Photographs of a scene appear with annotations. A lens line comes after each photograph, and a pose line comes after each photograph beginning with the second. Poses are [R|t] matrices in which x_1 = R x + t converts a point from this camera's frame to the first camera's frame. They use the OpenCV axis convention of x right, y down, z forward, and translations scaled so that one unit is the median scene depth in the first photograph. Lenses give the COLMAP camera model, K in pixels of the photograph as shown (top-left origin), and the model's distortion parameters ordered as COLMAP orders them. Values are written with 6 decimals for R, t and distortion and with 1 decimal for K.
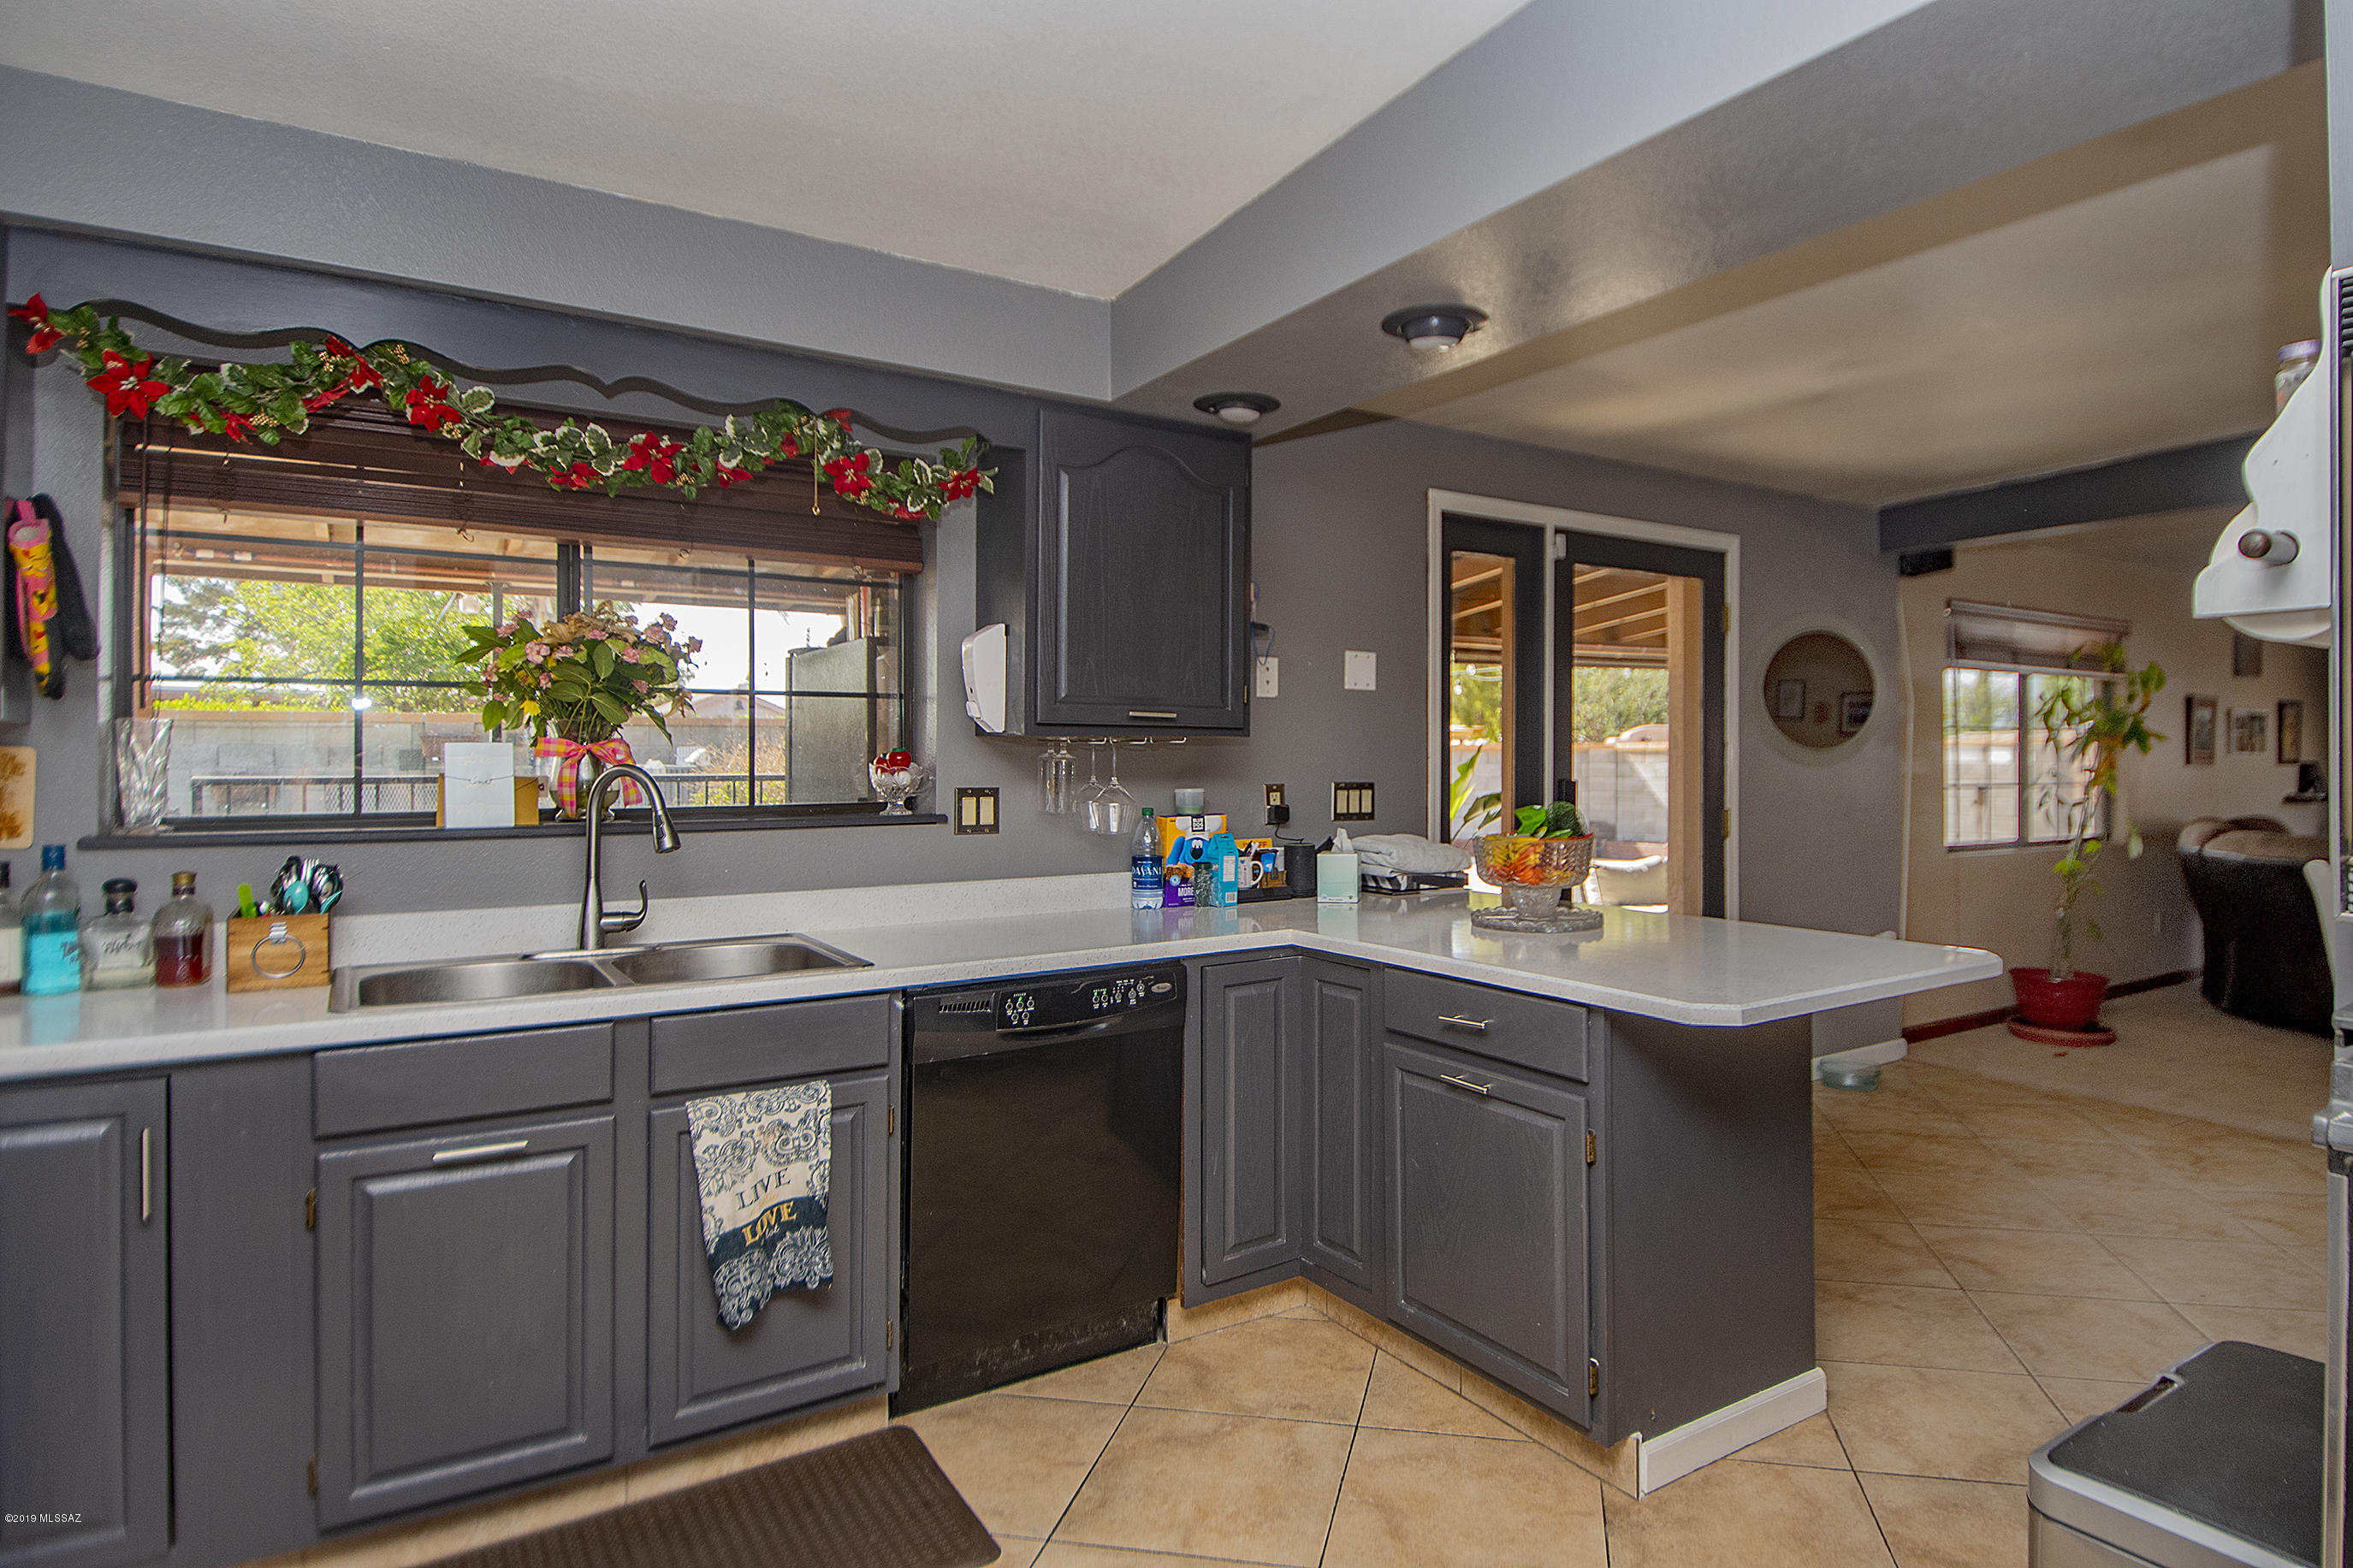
lens RADIAL K [[1302.6, 0, 1276.4], [0, 1302.6, 756.9], [0, 0, 1]] dist [0.014882, -0.023576]
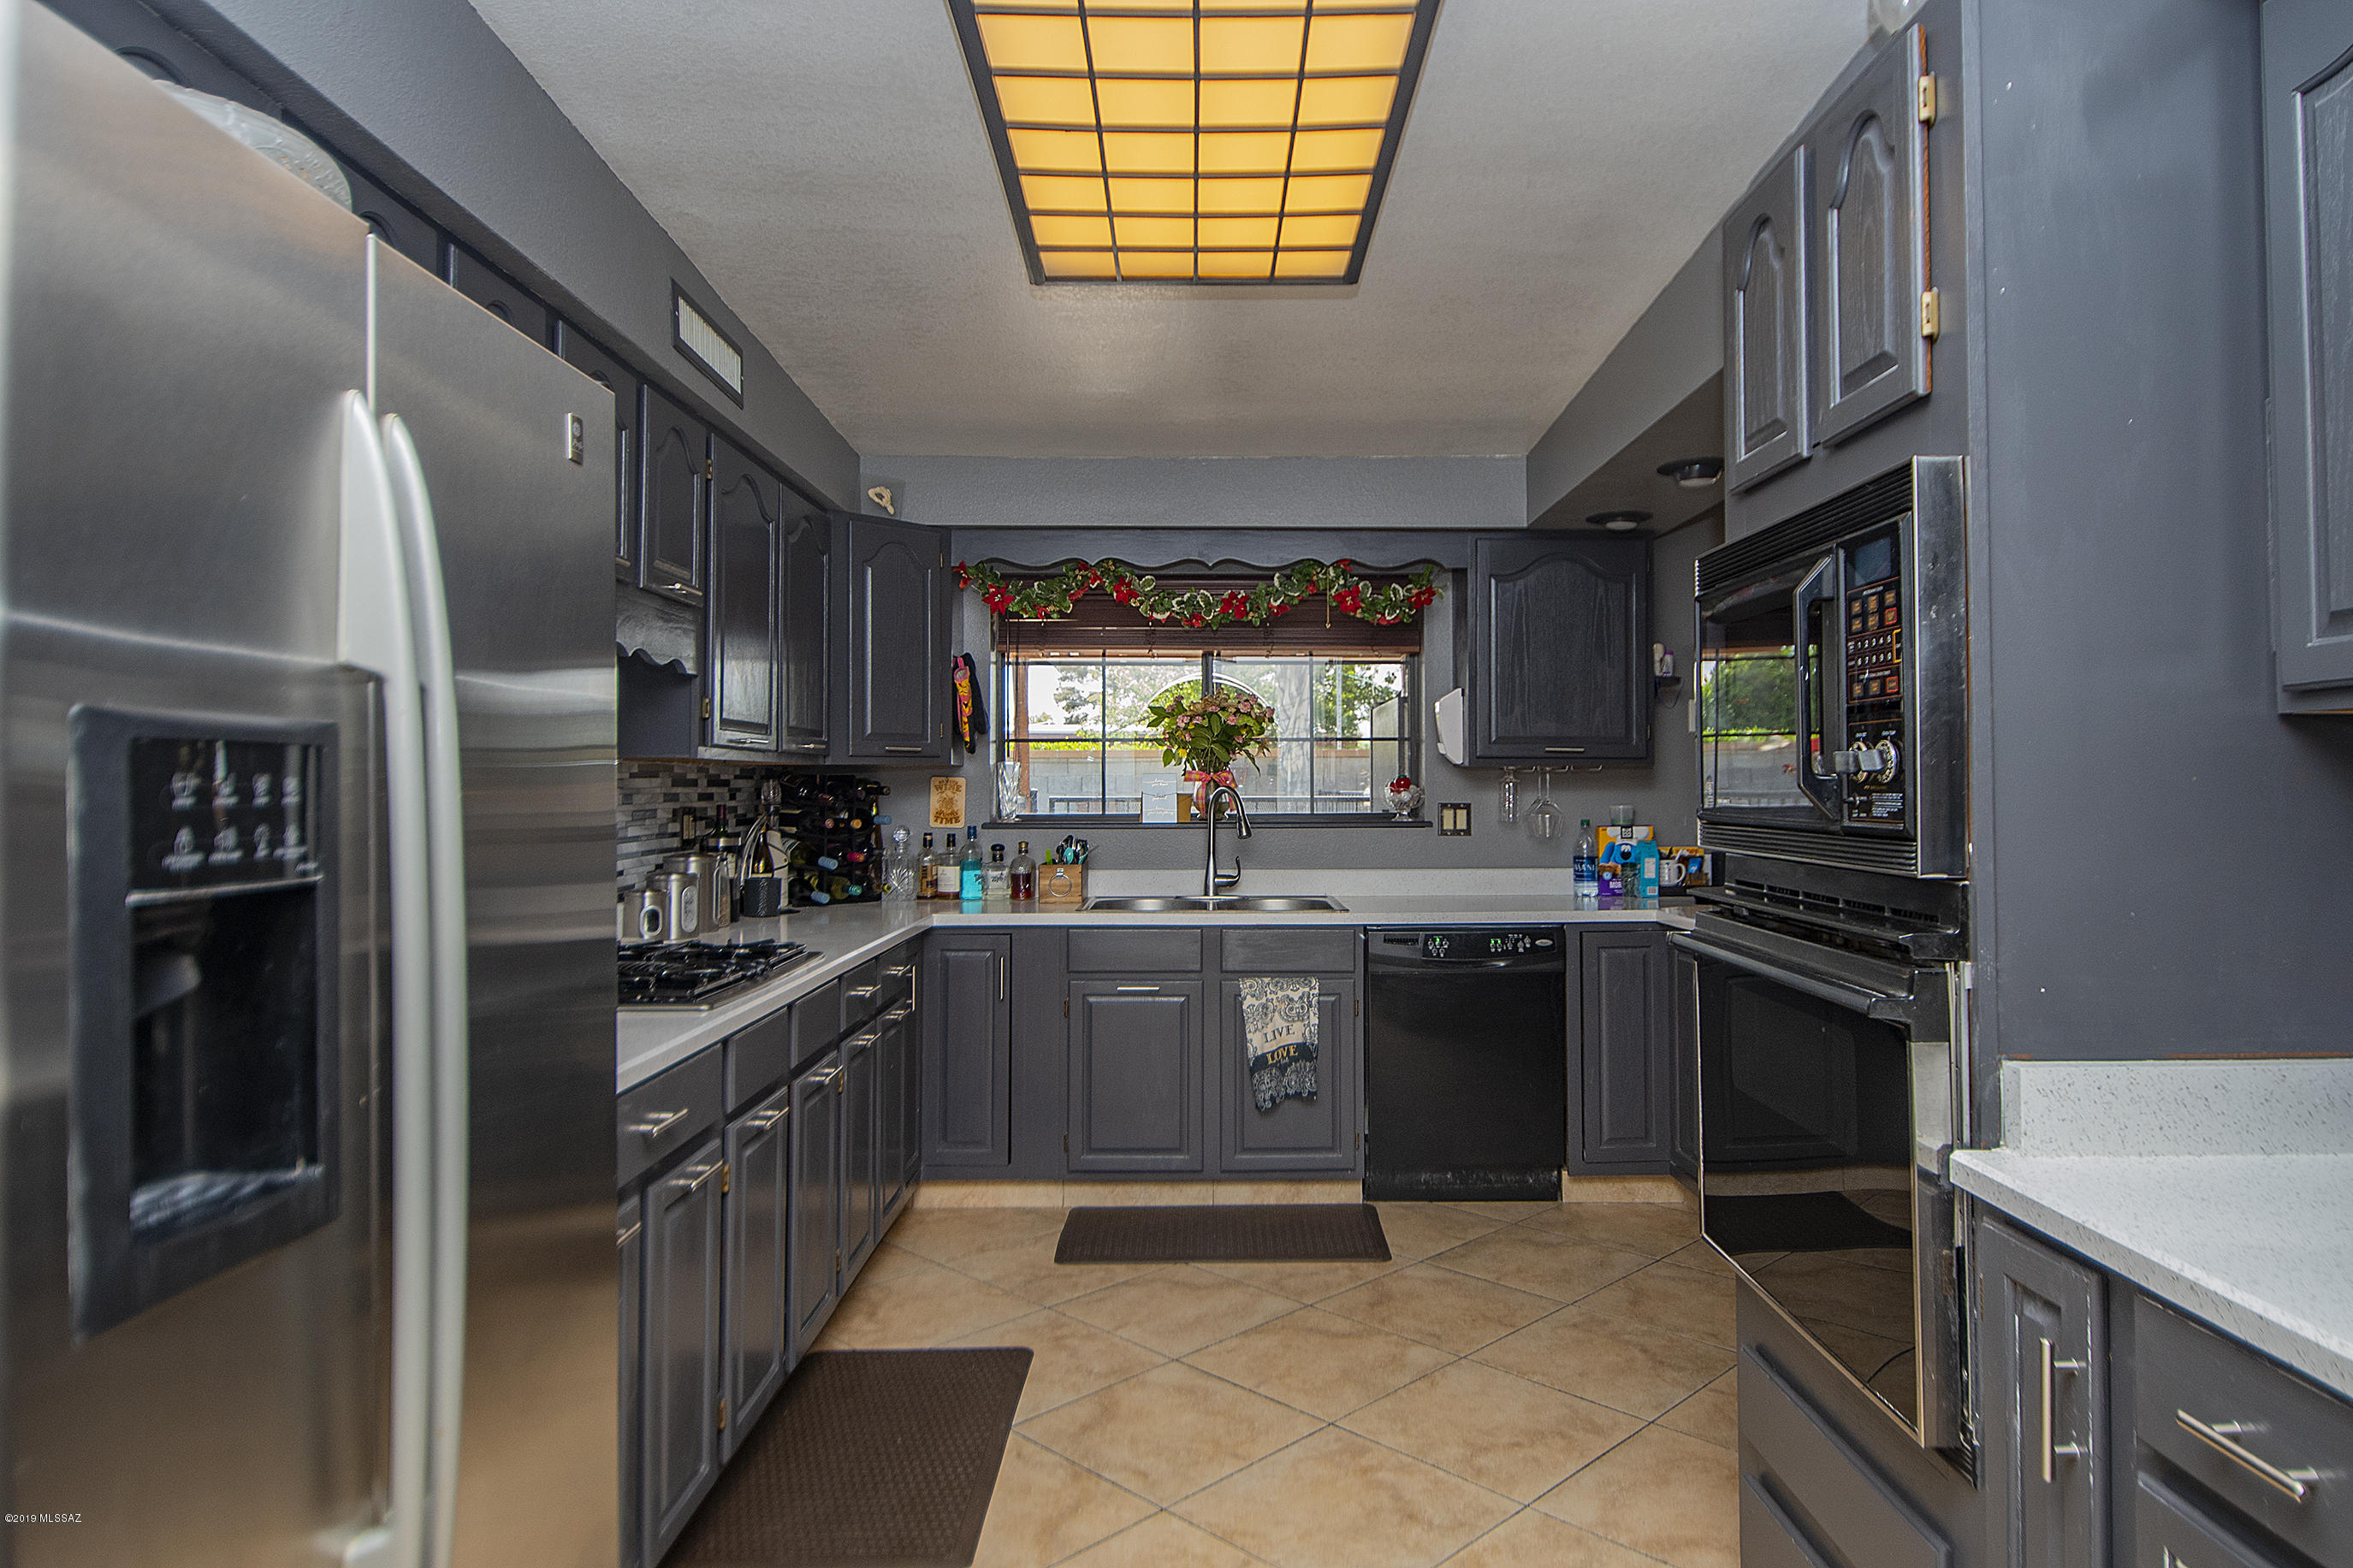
lens RADIAL K [[1403.5, 0, 1176.5], [0, 1403.5, 784.0], [0, 0, 1]] dist [0.000609, -0.000074]
pose [[0.811643, -0.001817, -0.584151, 0.513247], [0.002075, 0.999998, -0.000228, 0.003428], [0.584150, -0.001027, 0.811645, -0.510210]]
